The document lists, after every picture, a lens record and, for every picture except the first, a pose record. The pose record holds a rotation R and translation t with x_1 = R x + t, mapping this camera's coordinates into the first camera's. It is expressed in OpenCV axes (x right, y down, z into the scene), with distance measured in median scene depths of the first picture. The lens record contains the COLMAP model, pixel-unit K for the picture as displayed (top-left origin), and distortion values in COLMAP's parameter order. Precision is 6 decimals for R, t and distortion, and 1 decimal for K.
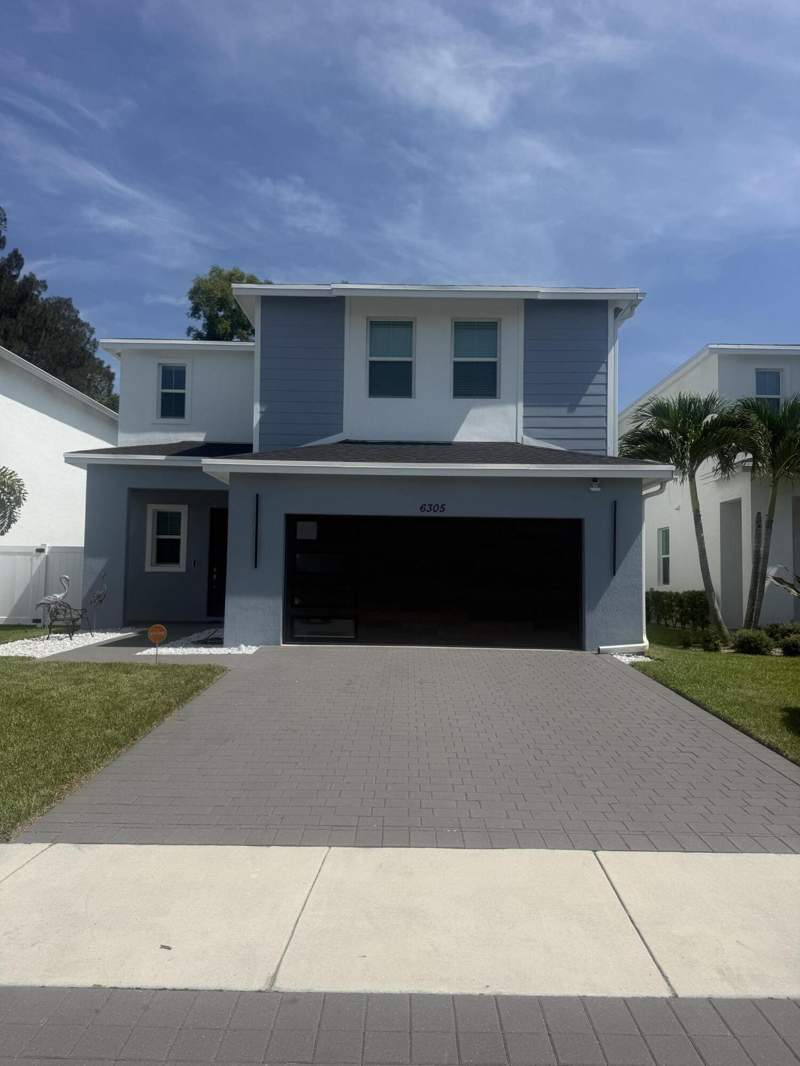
lens RADIAL K [[761.7, 0, 400.0], [0, 761.7, 533.0], [0, 0, 1]] dist [0.001991, -0.000375]
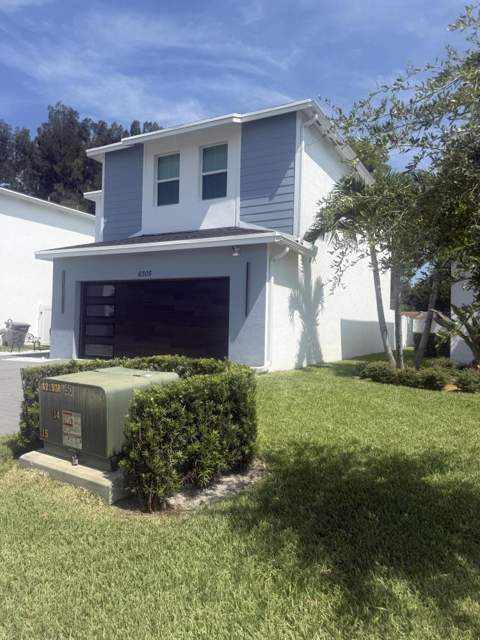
lens RADIAL K [[457.3, 0, 240.0], [0, 457.3, 320.0], [0, 0, 1]] dist [0.001991, -0.000375]
pose [[0.884994, 0.000136, -0.465603, 0.561101], [0.019523, 0.999110, 0.037401, 0.026114], [0.465193, -0.042190, 0.884203, 0.229958]]
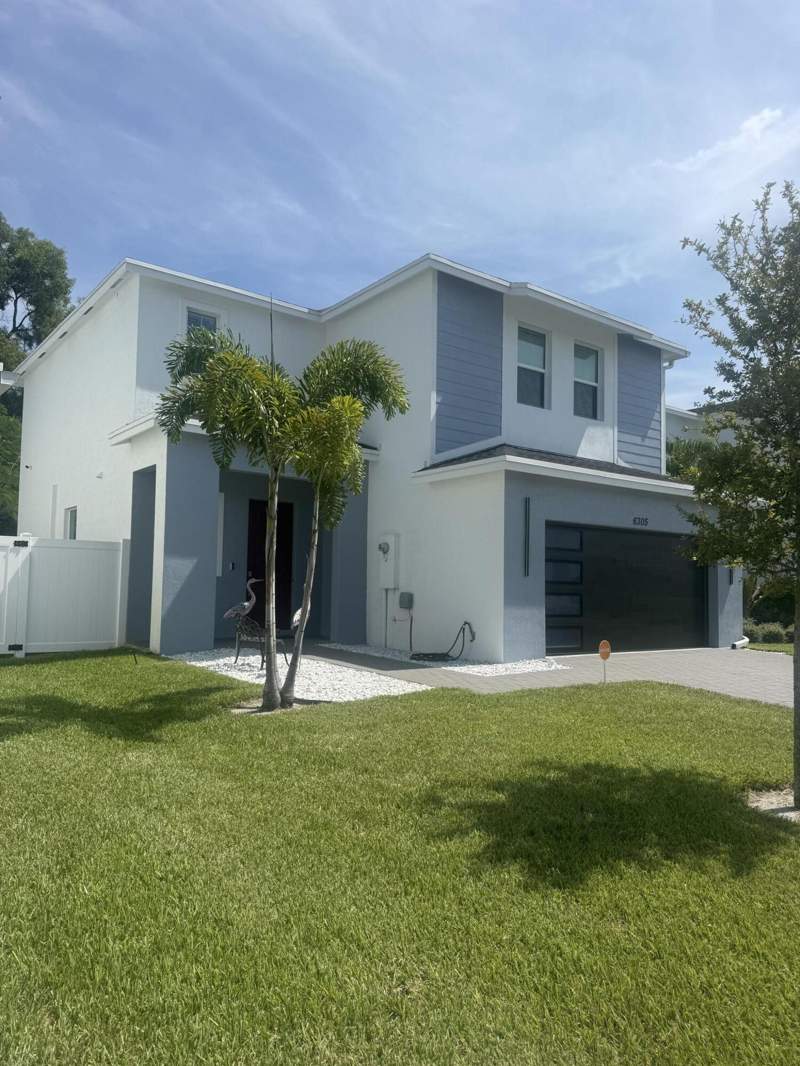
lens RADIAL K [[761.7, 0, 400.0], [0, 761.7, 533.0], [0, 0, 1]] dist [0.001991, -0.000375]
pose [[0.790165, 0.039058, 0.611649, -0.765119], [-0.040861, 0.999104, -0.011012, 0.007893], [-0.611531, -0.016291, 0.791053, 0.308482]]
